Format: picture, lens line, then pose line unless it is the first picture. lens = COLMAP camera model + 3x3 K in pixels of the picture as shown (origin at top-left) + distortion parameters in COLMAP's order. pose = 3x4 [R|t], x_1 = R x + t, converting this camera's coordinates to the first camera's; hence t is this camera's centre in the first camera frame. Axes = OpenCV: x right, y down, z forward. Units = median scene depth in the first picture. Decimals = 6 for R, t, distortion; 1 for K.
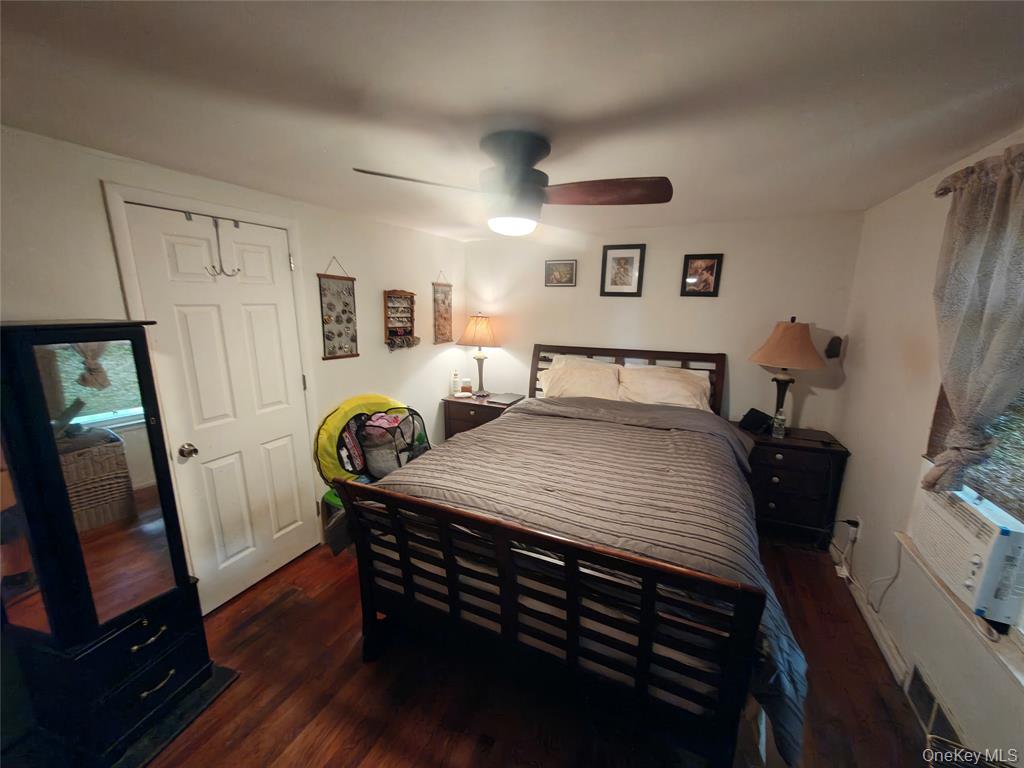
lens RADIAL K [[386.1, 0, 510.6], [0, 386.1, 382.8], [0, 0, 1]] dist [0.000919, -0.000720]
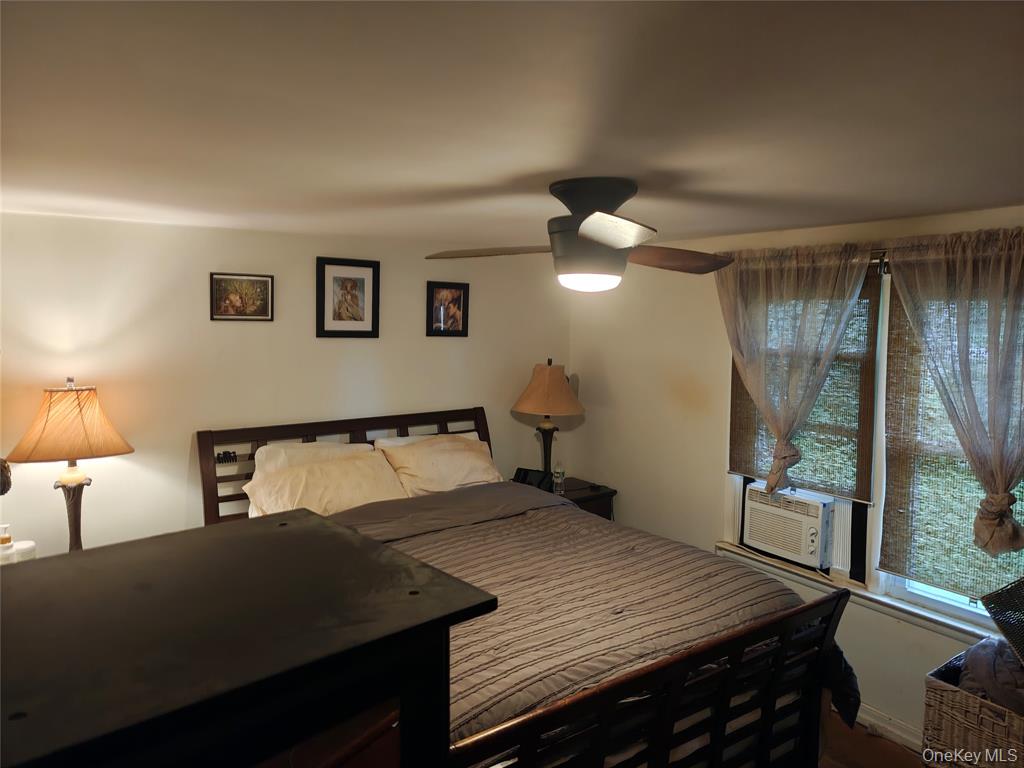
lens RADIAL K [[700.4, 0, 514.4], [0, 700.4, 378.0], [0, 0, 1]] dist [0.046090, -0.035987]
pose [[0.498962, -0.081065, 0.862824, -0.650825], [0.174732, 0.984579, -0.008542, -0.113101], [-0.848826, 0.155025, 0.505432, 0.220791]]
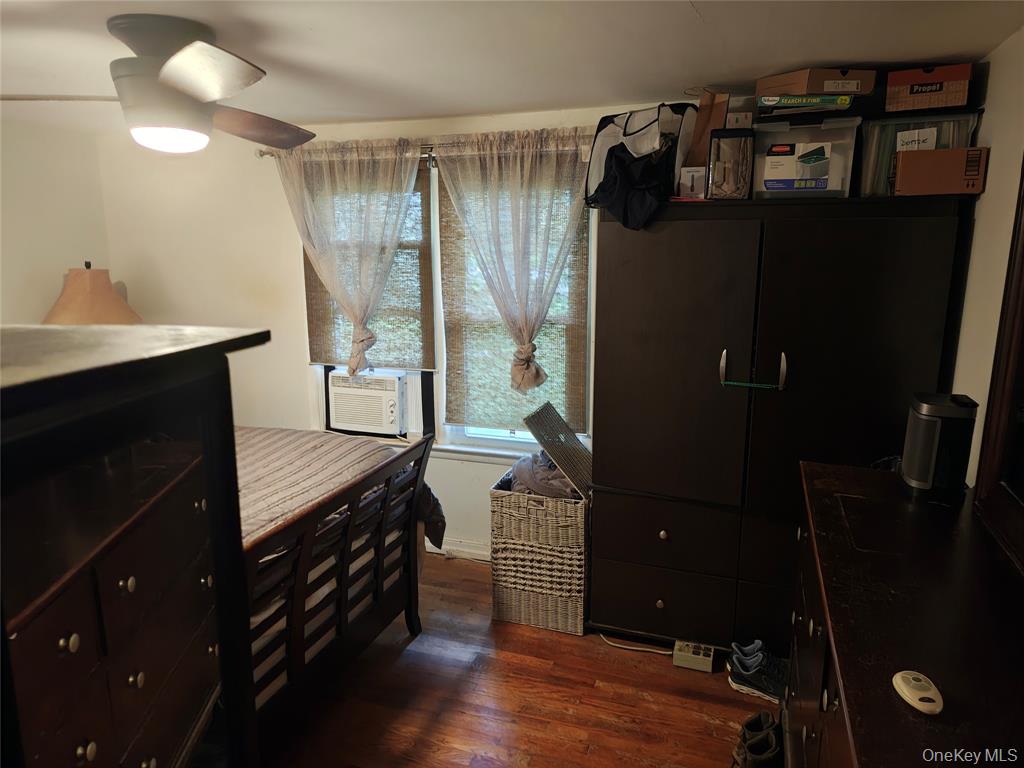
lens RADIAL K [[700.4, 0, 509.4], [0, 700.4, 383.4], [0, 0, 1]] dist [0.046090, -0.035987]
pose [[-0.108605, -0.200783, 0.973597, -0.706424], [0.205302, 0.953746, 0.219591, -0.068028], [-0.972654, 0.223730, -0.062361, 0.286417]]
